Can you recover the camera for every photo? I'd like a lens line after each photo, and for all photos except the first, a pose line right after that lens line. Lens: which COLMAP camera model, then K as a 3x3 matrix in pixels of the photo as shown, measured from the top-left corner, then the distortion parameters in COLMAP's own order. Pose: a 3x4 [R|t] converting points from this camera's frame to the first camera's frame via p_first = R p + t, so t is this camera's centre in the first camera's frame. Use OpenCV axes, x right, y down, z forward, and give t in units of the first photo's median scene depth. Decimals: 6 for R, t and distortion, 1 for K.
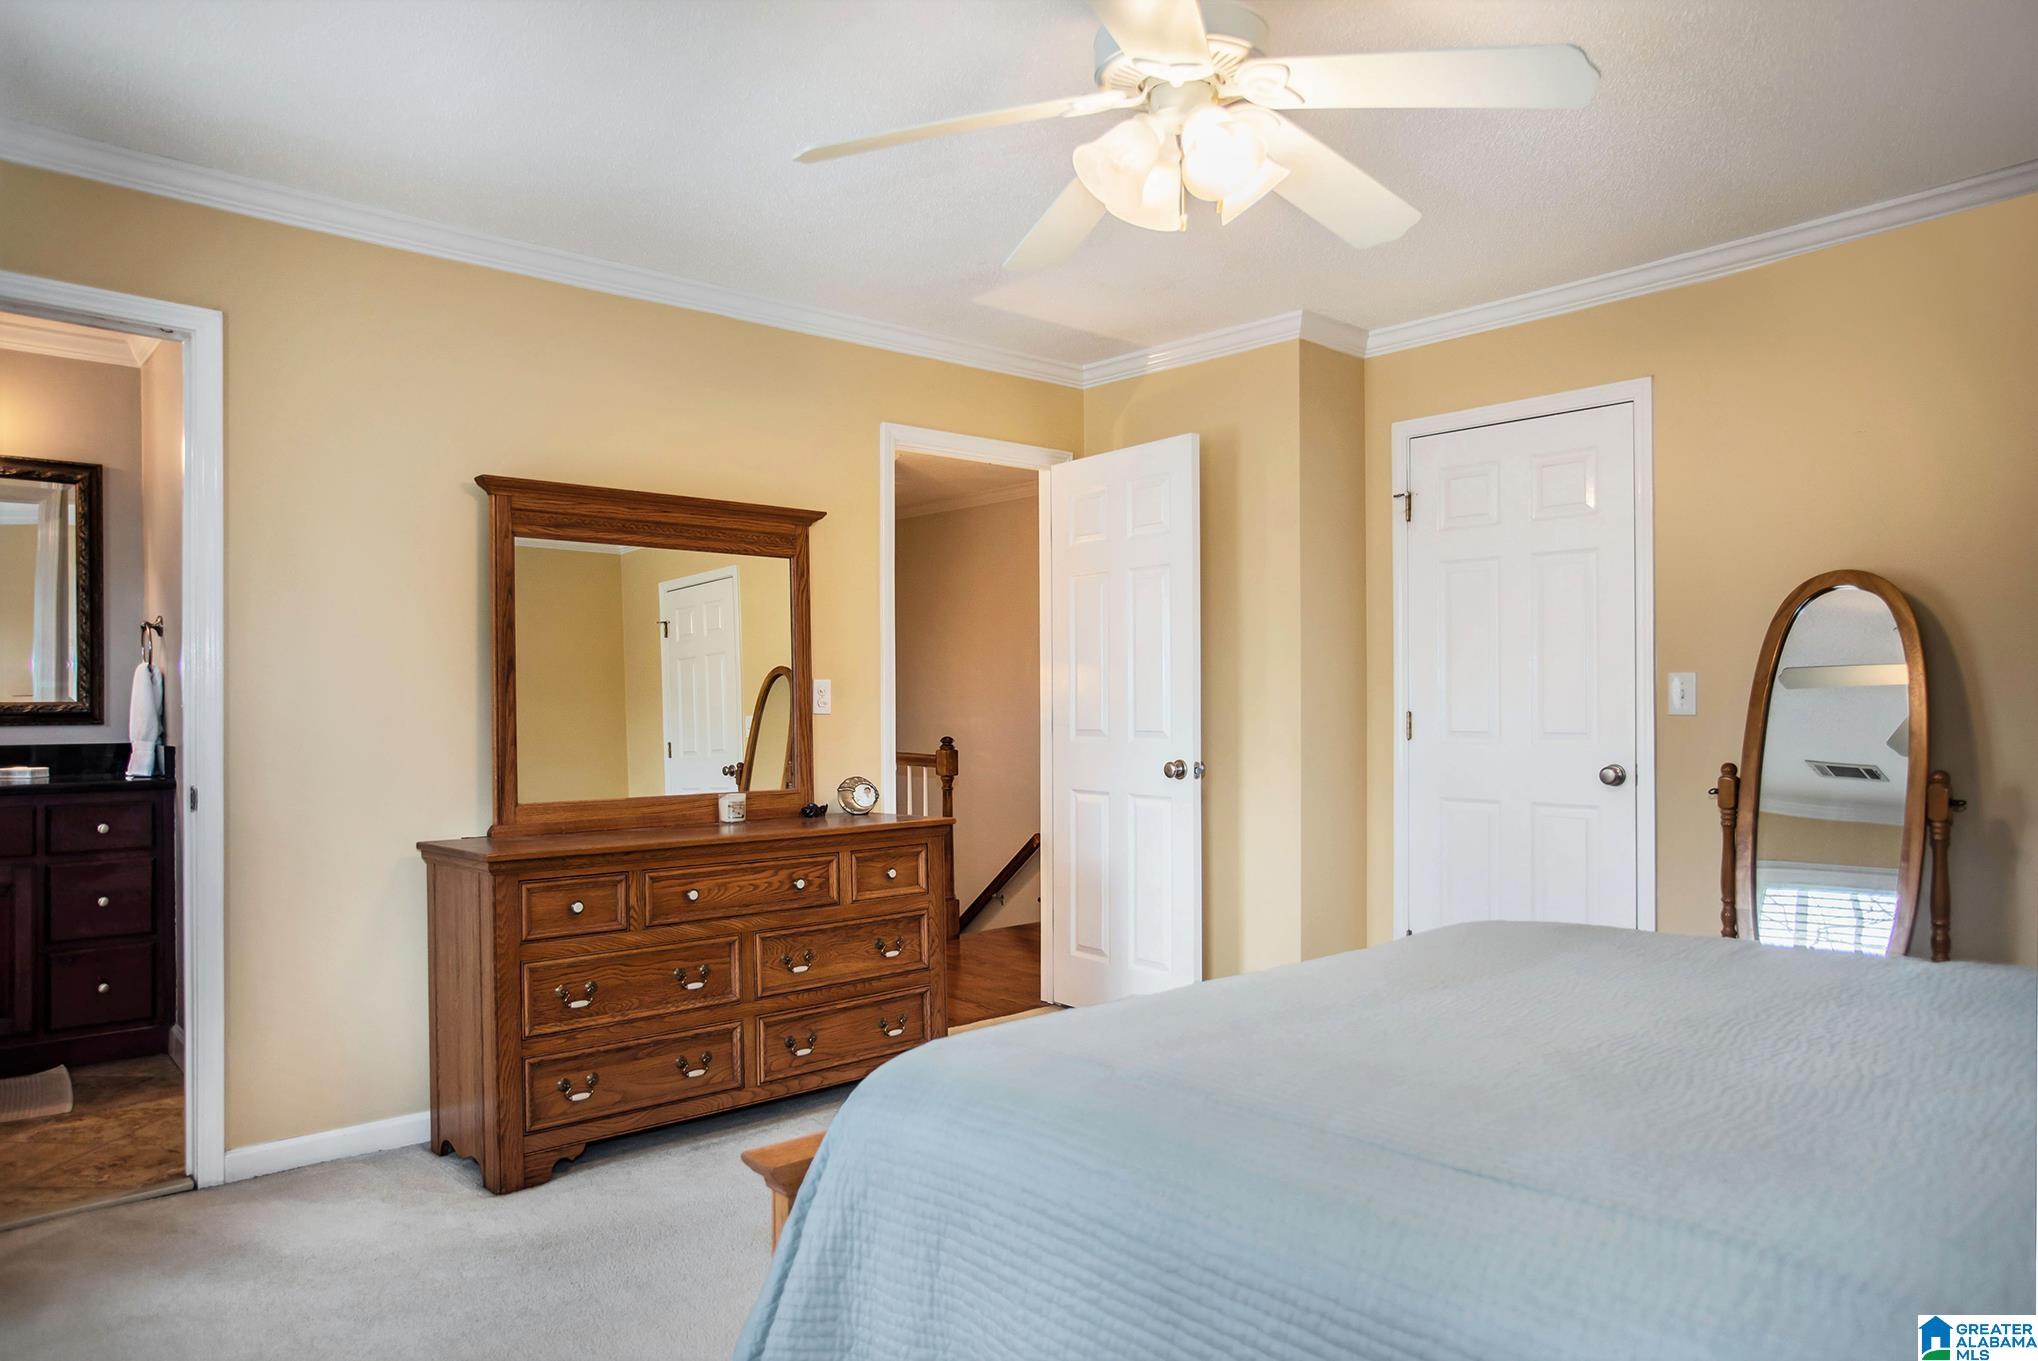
lens RADIAL K [[1338.3, 0, 1023.0], [0, 1338.3, 684.5], [0, 0, 1]] dist [-0.015430, 0.010660]
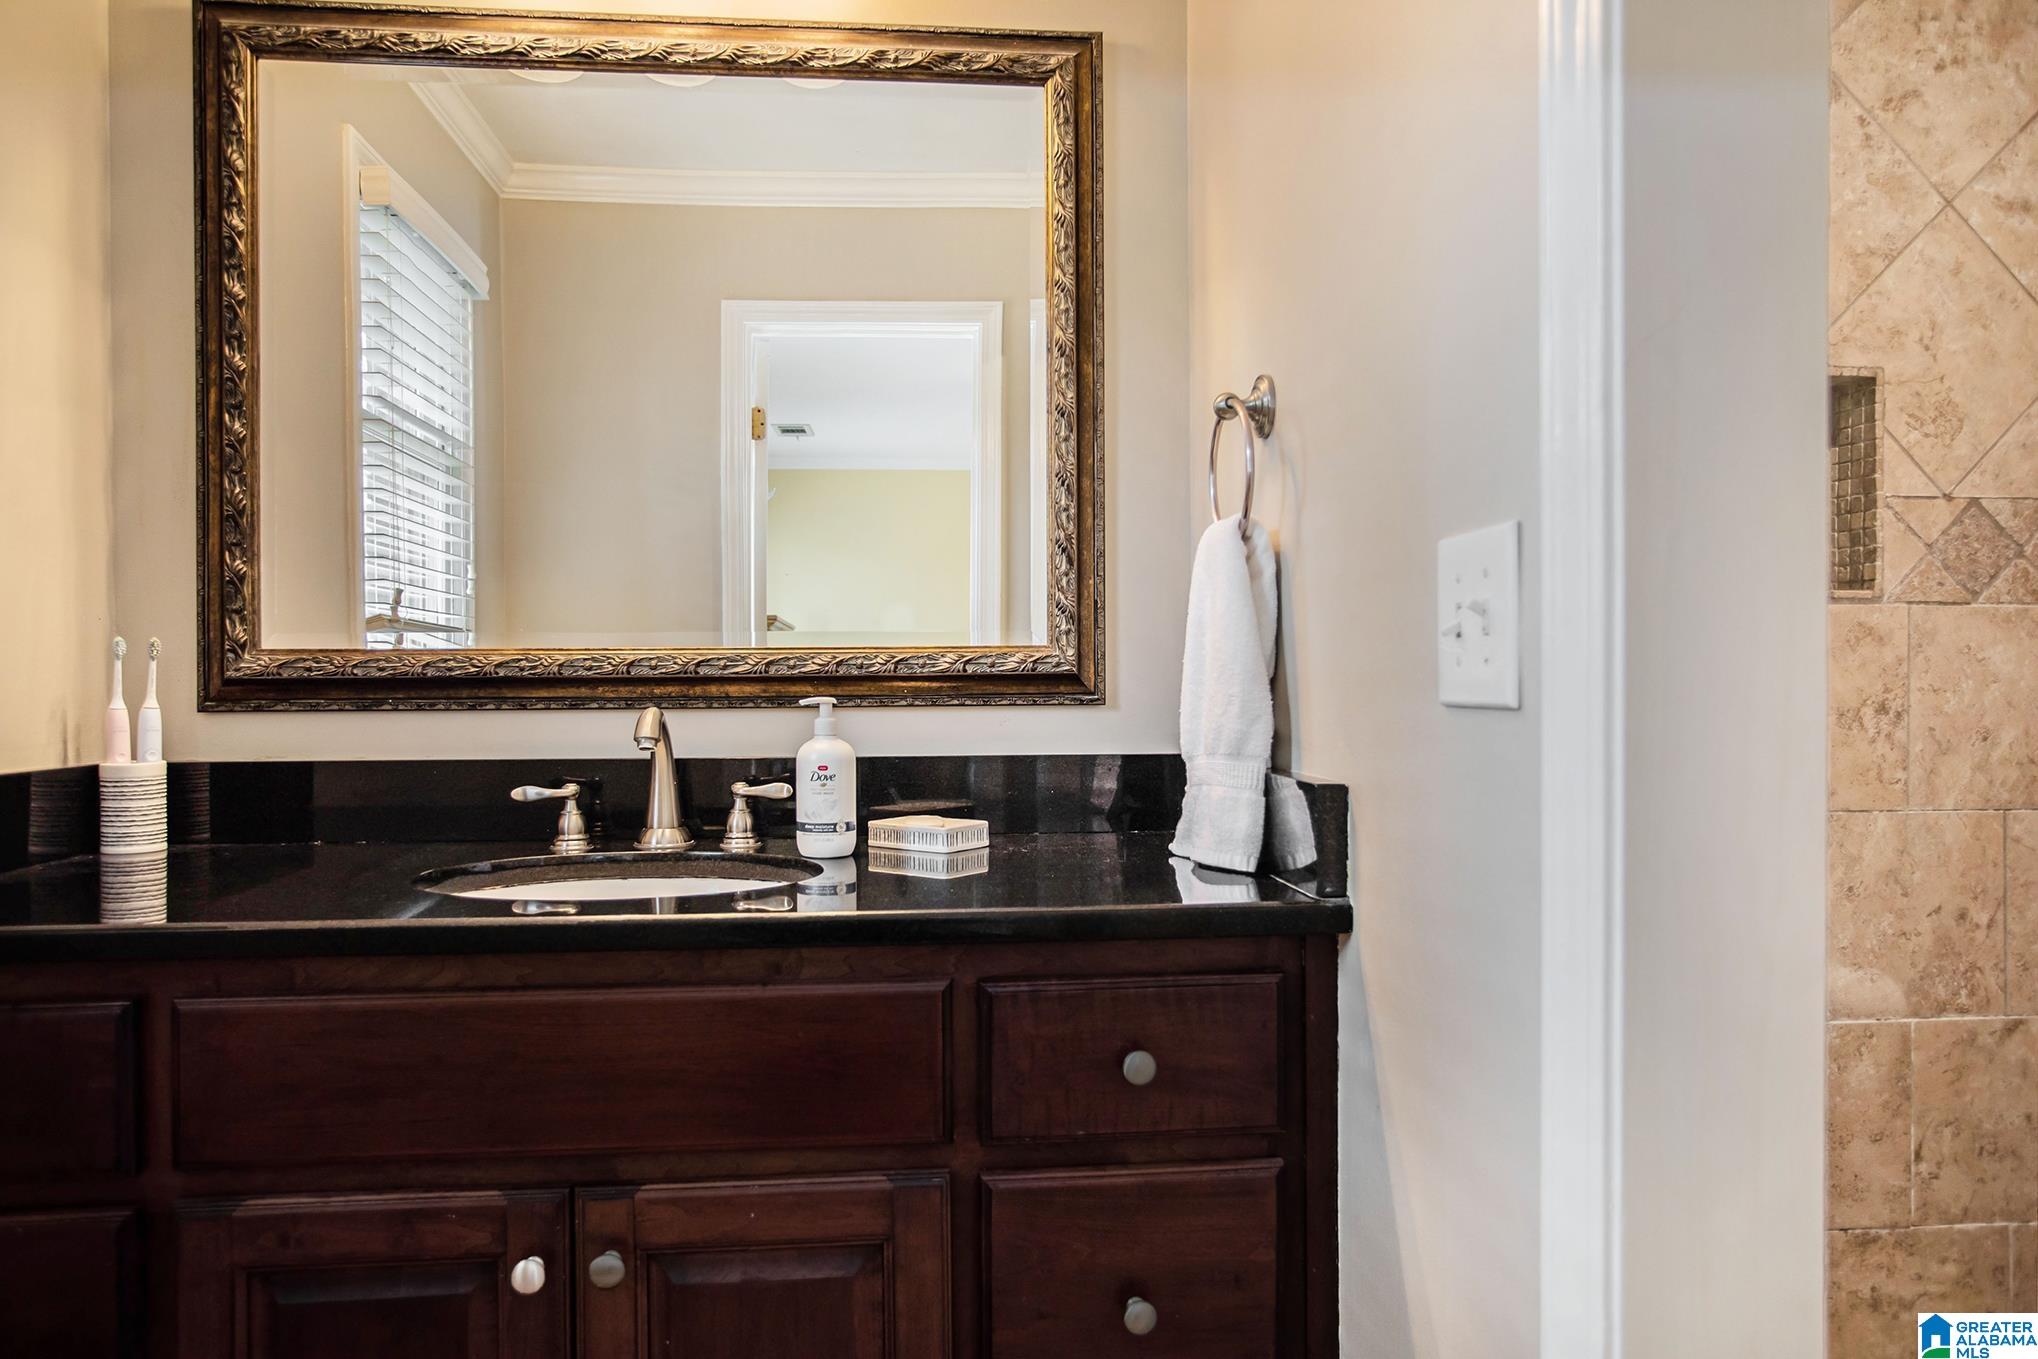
lens RADIAL K [[1338.3, 0, 1019.1], [0, 1338.3, 684.5], [0, 0, 1]] dist [-0.015430, 0.010660]
pose [[0.821204, 0.003014, -0.570627, -0.511451], [-0.002019, 0.999995, 0.002376, 0.023929], [0.570632, -0.000799, 0.821206, 0.698308]]
